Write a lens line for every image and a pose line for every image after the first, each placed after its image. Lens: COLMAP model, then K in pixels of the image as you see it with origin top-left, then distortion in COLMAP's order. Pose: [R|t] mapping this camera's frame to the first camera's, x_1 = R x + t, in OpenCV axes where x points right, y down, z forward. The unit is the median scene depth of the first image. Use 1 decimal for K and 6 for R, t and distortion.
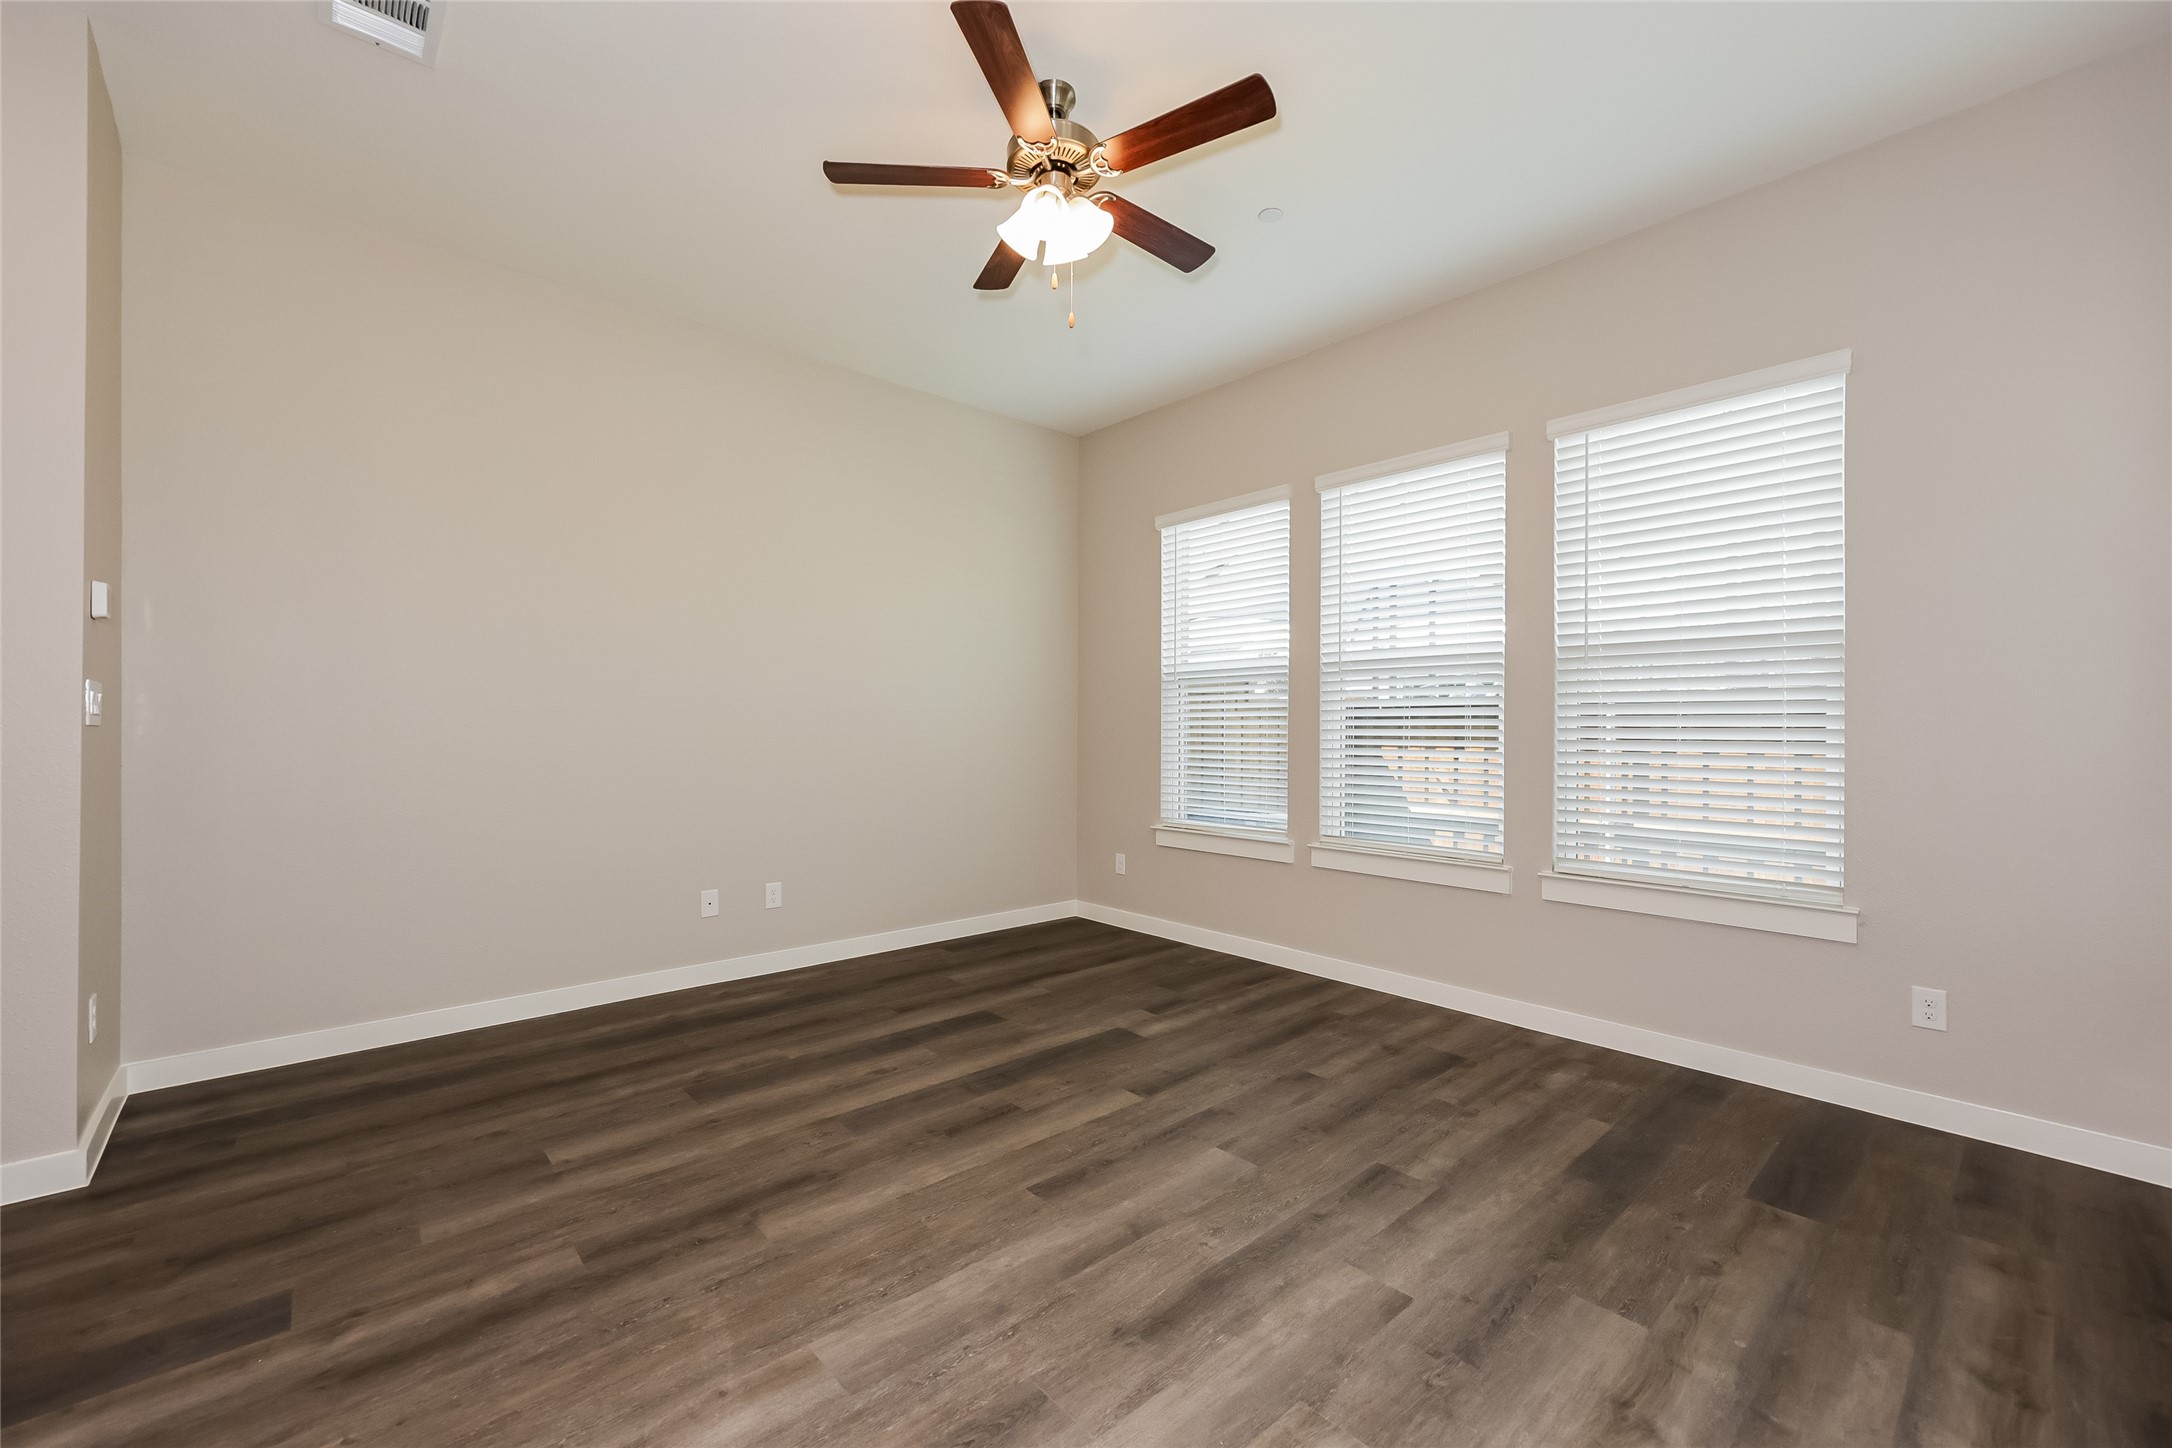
lens RADIAL K [[874.0, 0, 1087.2], [0, 874.0, 725.1], [0, 0, 1]] dist [0.002843, 0.000667]
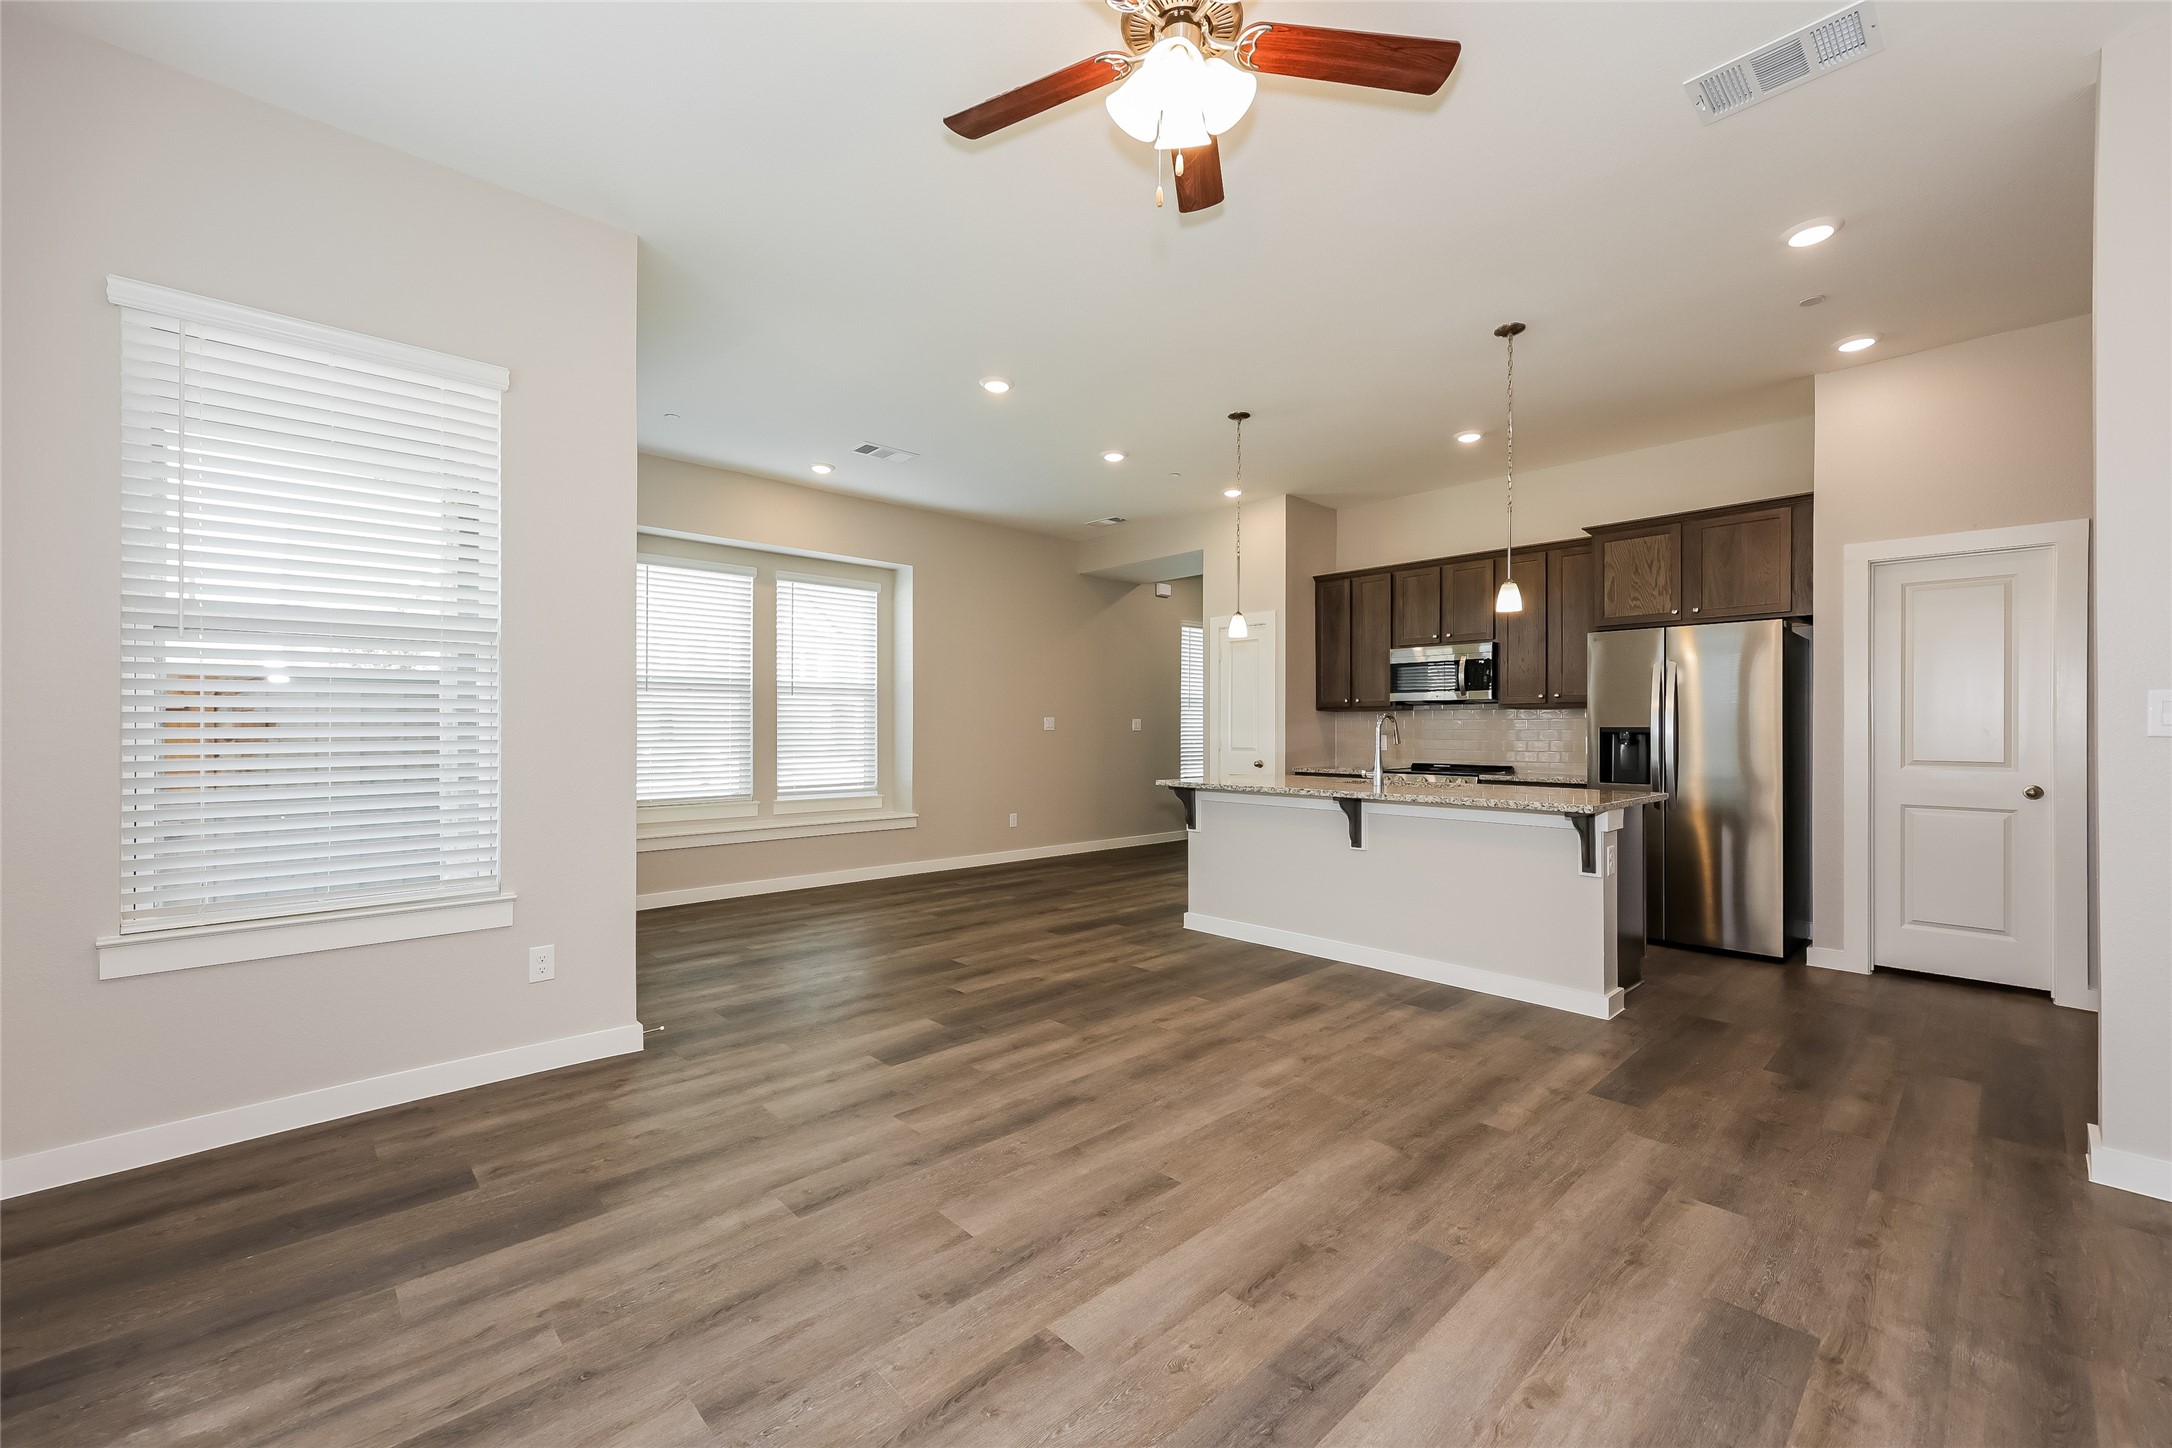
lens RADIAL K [[874.0, 0, 1087.2], [0, 874.0, 725.1], [0, 0, 1]] dist [0.002843, 0.000667]
pose [[-0.999631, -0.005800, -0.026541, 0.064445], [-0.005538, 0.999936, -0.009912, 0.005704], [0.026596, -0.009762, -0.999599, 1.856212]]
